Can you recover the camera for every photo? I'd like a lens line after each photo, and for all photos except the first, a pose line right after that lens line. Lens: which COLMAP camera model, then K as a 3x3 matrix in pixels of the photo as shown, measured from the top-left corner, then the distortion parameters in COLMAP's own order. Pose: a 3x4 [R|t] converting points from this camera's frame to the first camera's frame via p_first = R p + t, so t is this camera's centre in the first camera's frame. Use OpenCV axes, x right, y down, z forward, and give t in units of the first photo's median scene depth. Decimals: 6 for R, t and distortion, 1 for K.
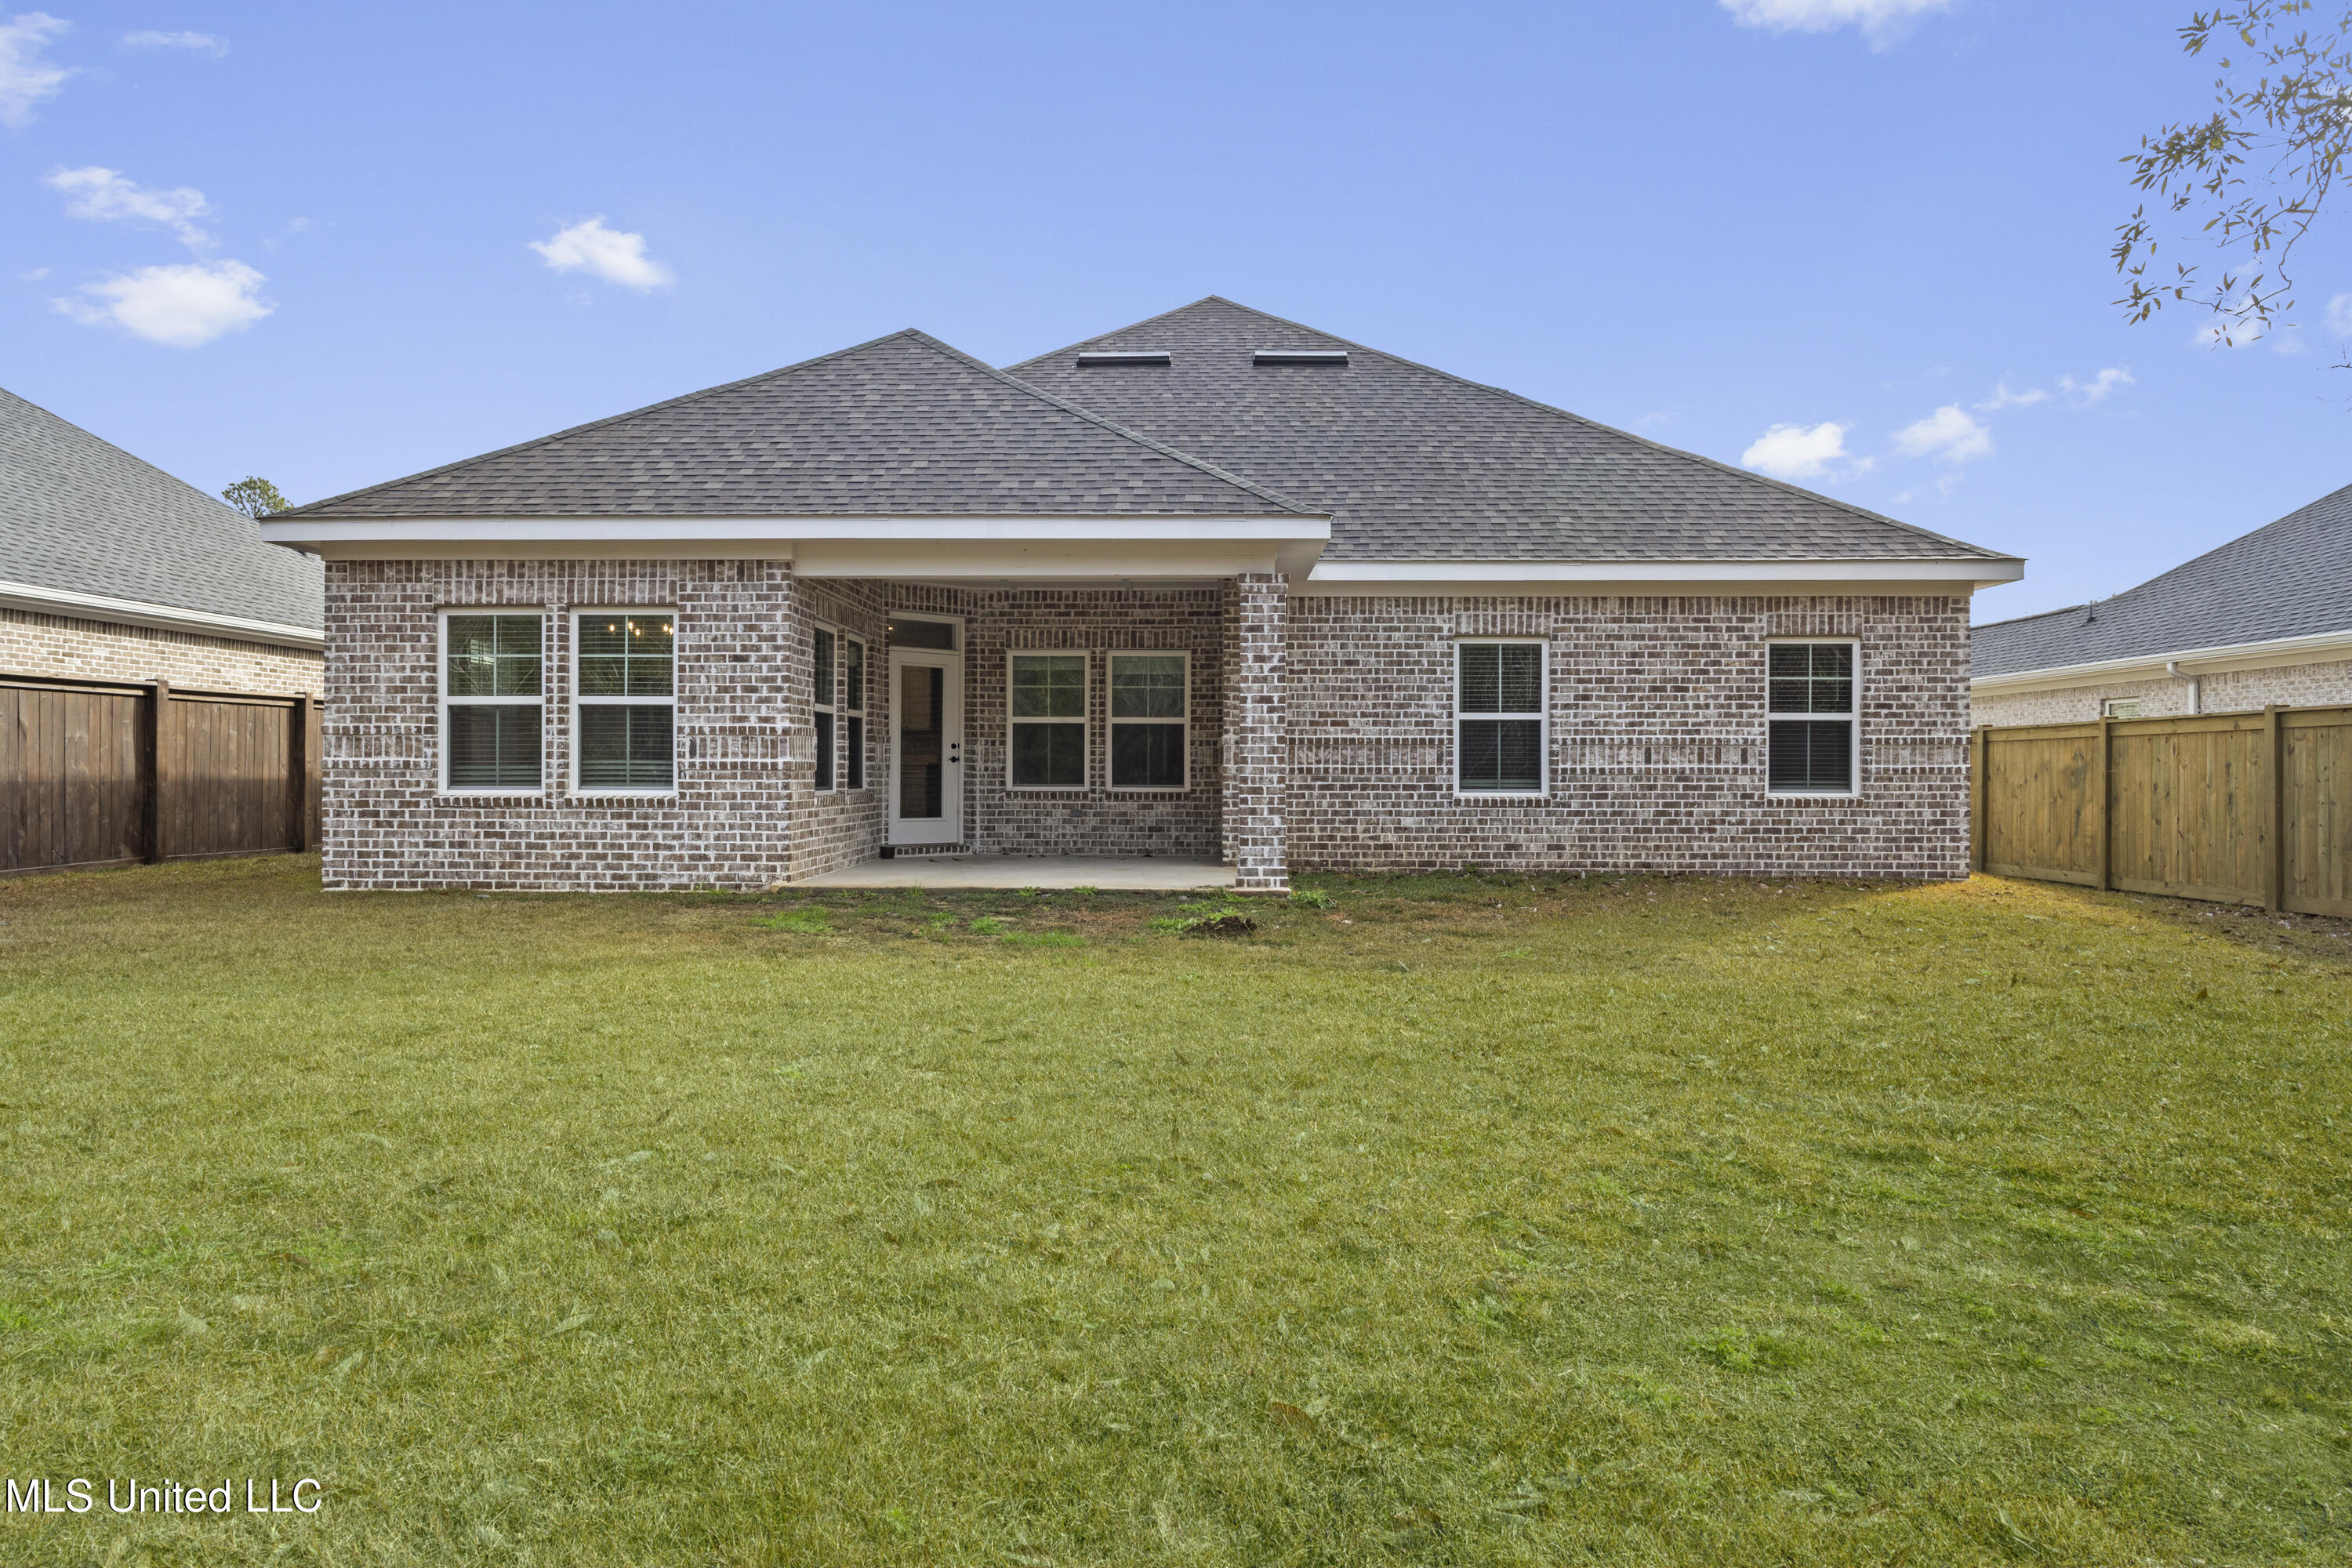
lens RADIAL K [[1426.9, 0, 1182.8], [0, 1426.9, 780.7], [0, 0, 1]] dist [-0.007803, -0.000395]
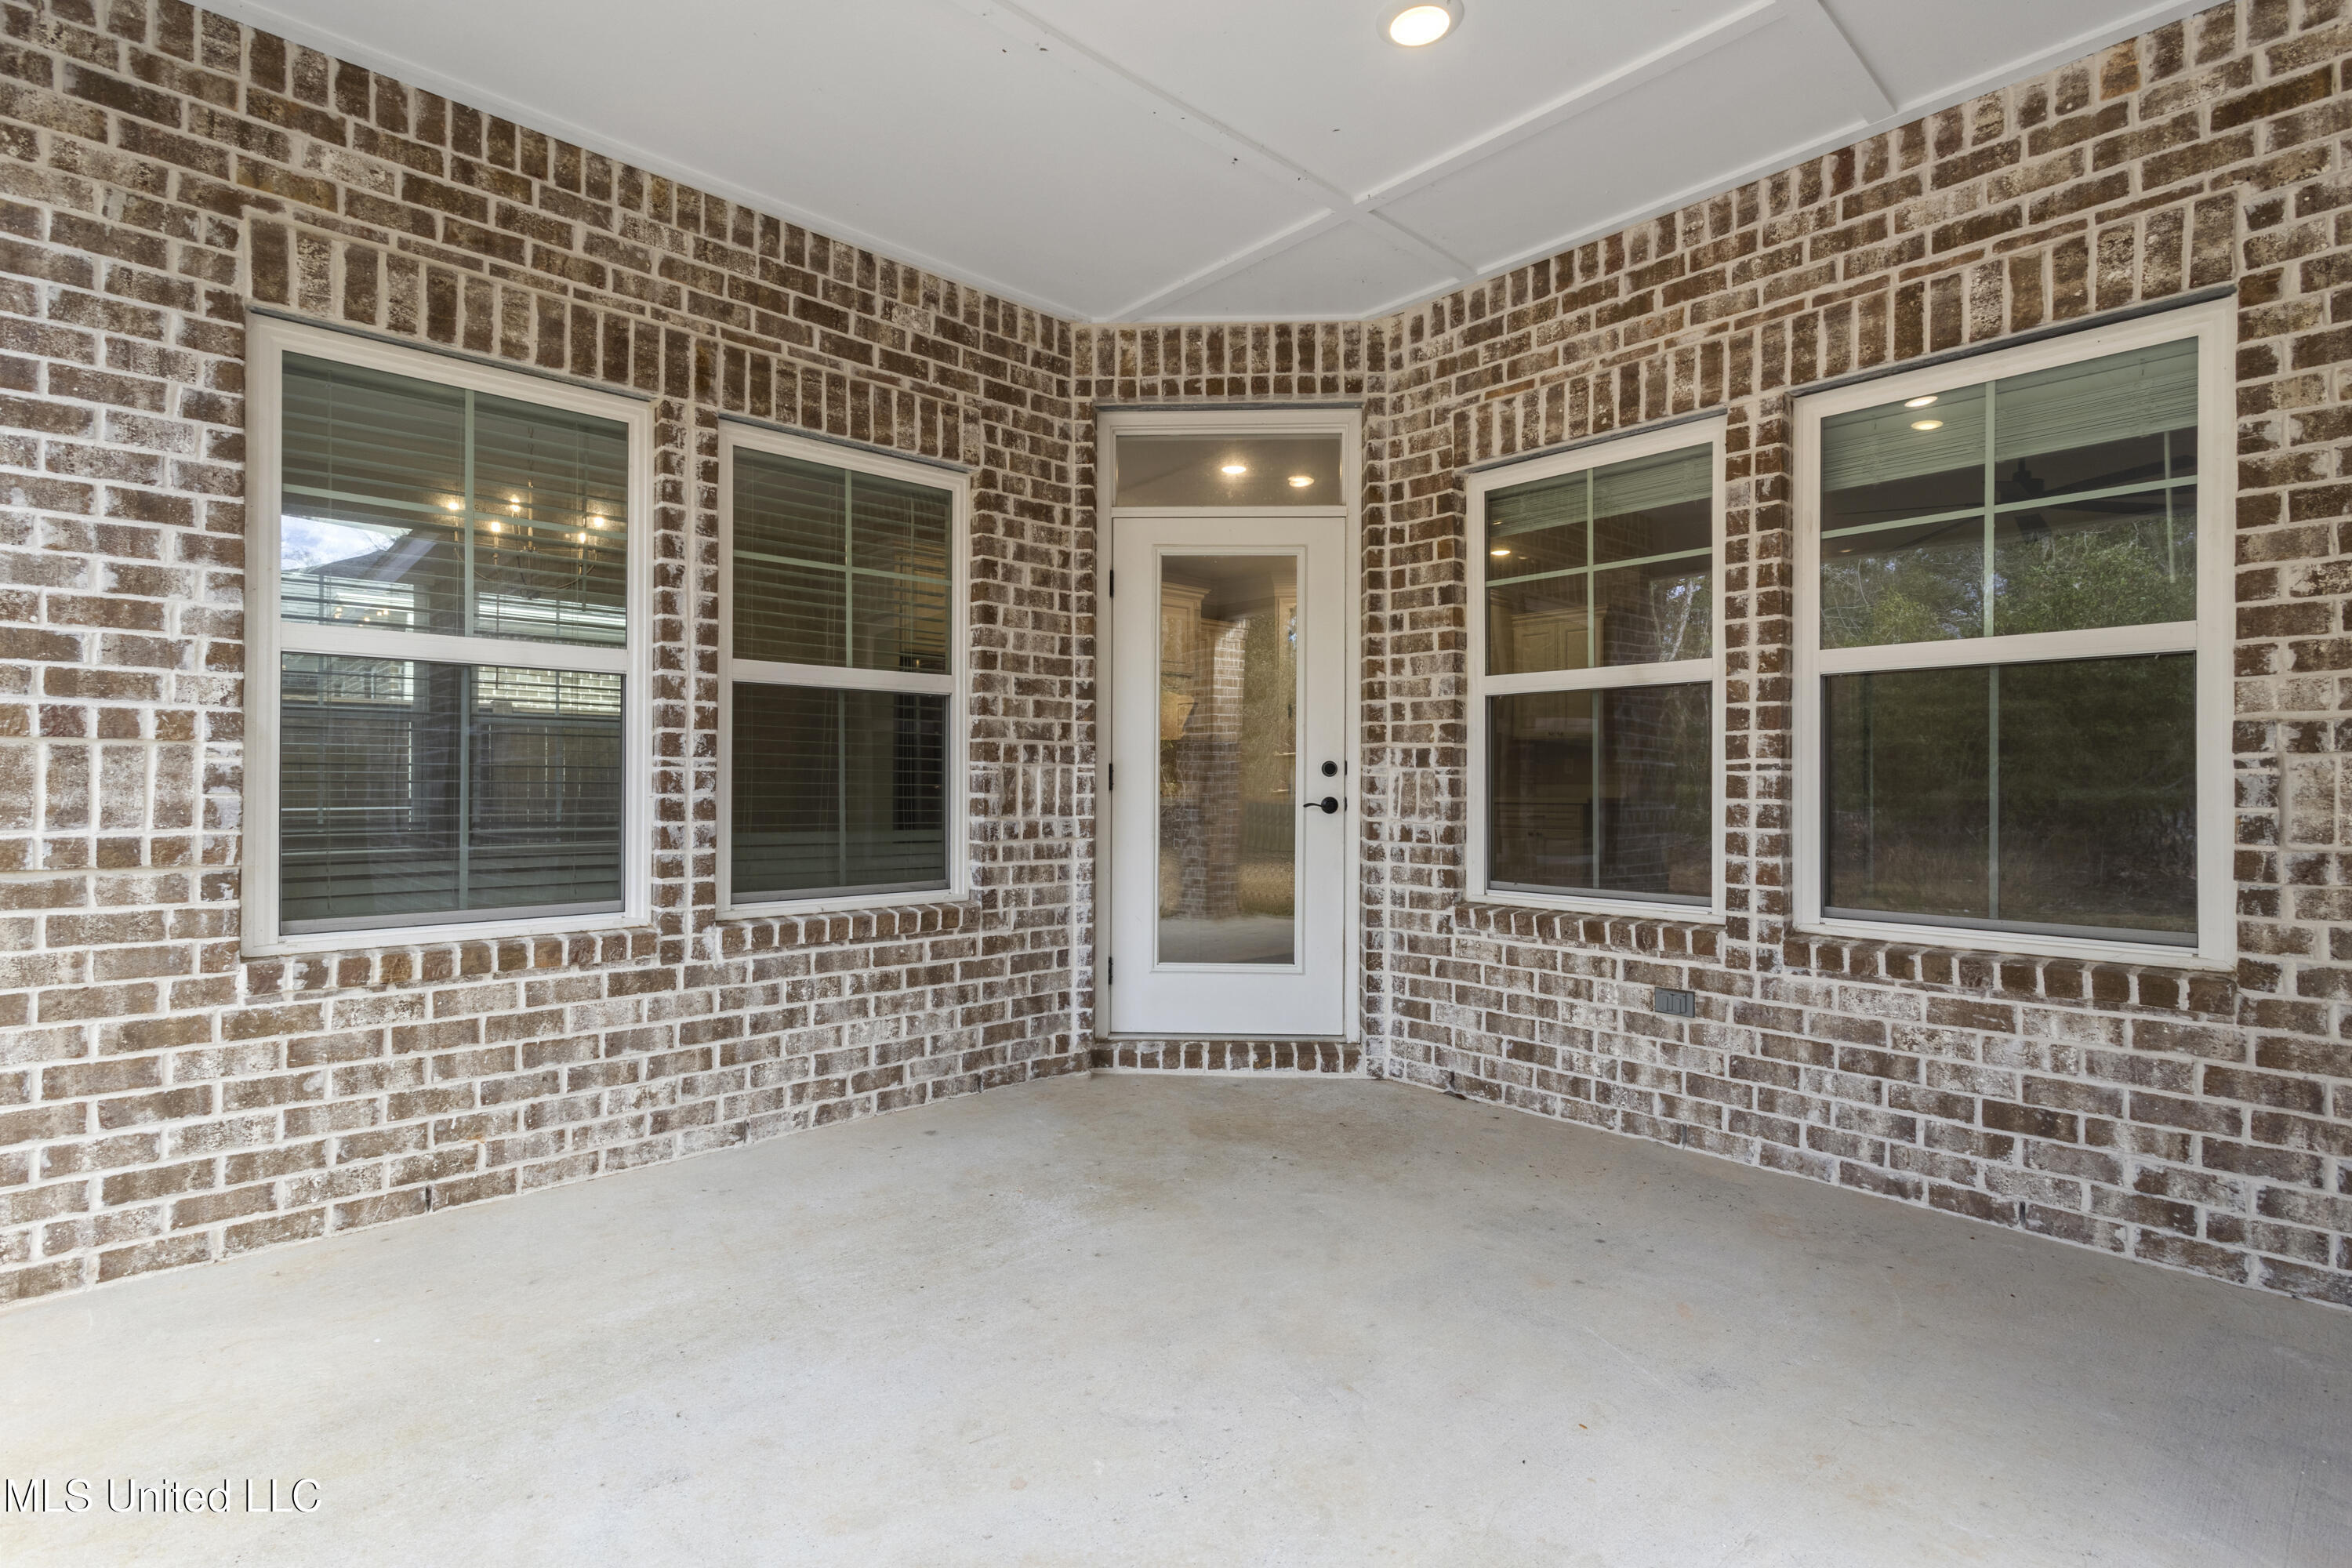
lens RADIAL K [[1105.0, 0, 1195.2], [0, 1105.0, 779.8], [0, 0, 1]] dist [0.013436, 0.000793]
pose [[0.719240, -0.007581, -0.694720, 0.010915], [-0.004645, 0.999866, -0.015720, -0.019047], [0.694746, 0.014534, 0.719109, 0.879864]]
